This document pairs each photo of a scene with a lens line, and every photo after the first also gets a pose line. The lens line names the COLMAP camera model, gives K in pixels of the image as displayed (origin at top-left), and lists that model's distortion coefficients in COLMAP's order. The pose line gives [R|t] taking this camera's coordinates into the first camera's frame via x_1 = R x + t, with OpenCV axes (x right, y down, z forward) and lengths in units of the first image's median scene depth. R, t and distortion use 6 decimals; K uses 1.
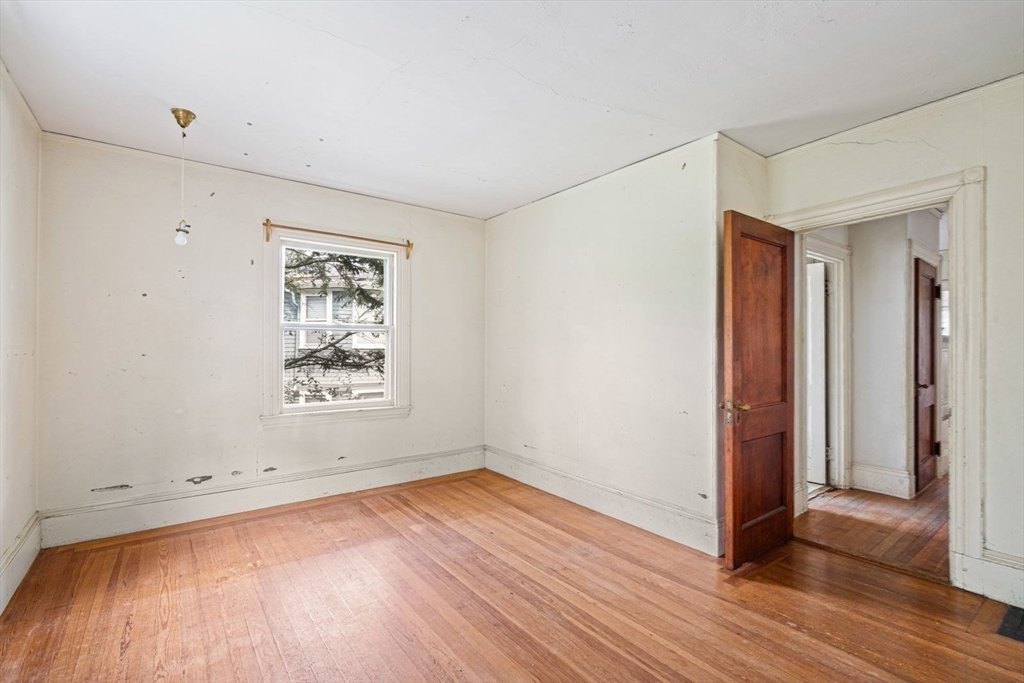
lens RADIAL K [[463.7, 0, 505.2], [0, 463.7, 347.2], [0, 0, 1]] dist [-0.003078, 0.002024]
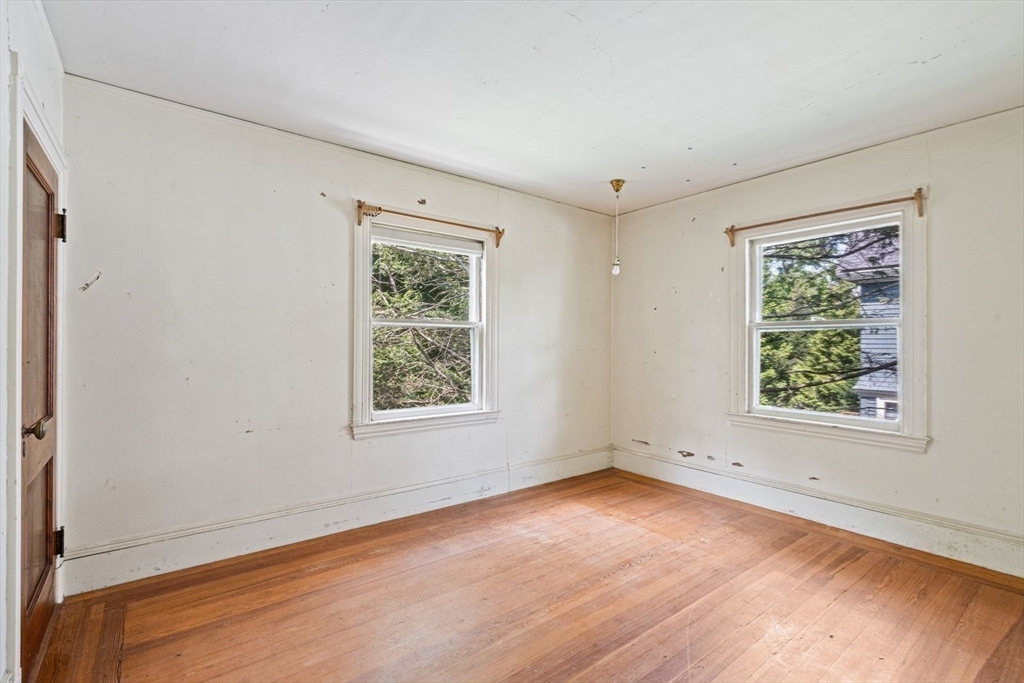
lens RADIAL K [[463.7, 0, 509.9], [0, 463.7, 343.5], [0, 0, 1]] dist [-0.003078, 0.002024]
pose [[0.021763, -0.005736, -0.999747, 0.564764], [-0.008180, 0.999949, -0.005915, 0.002624], [0.999730, 0.008306, 0.021714, 0.502193]]
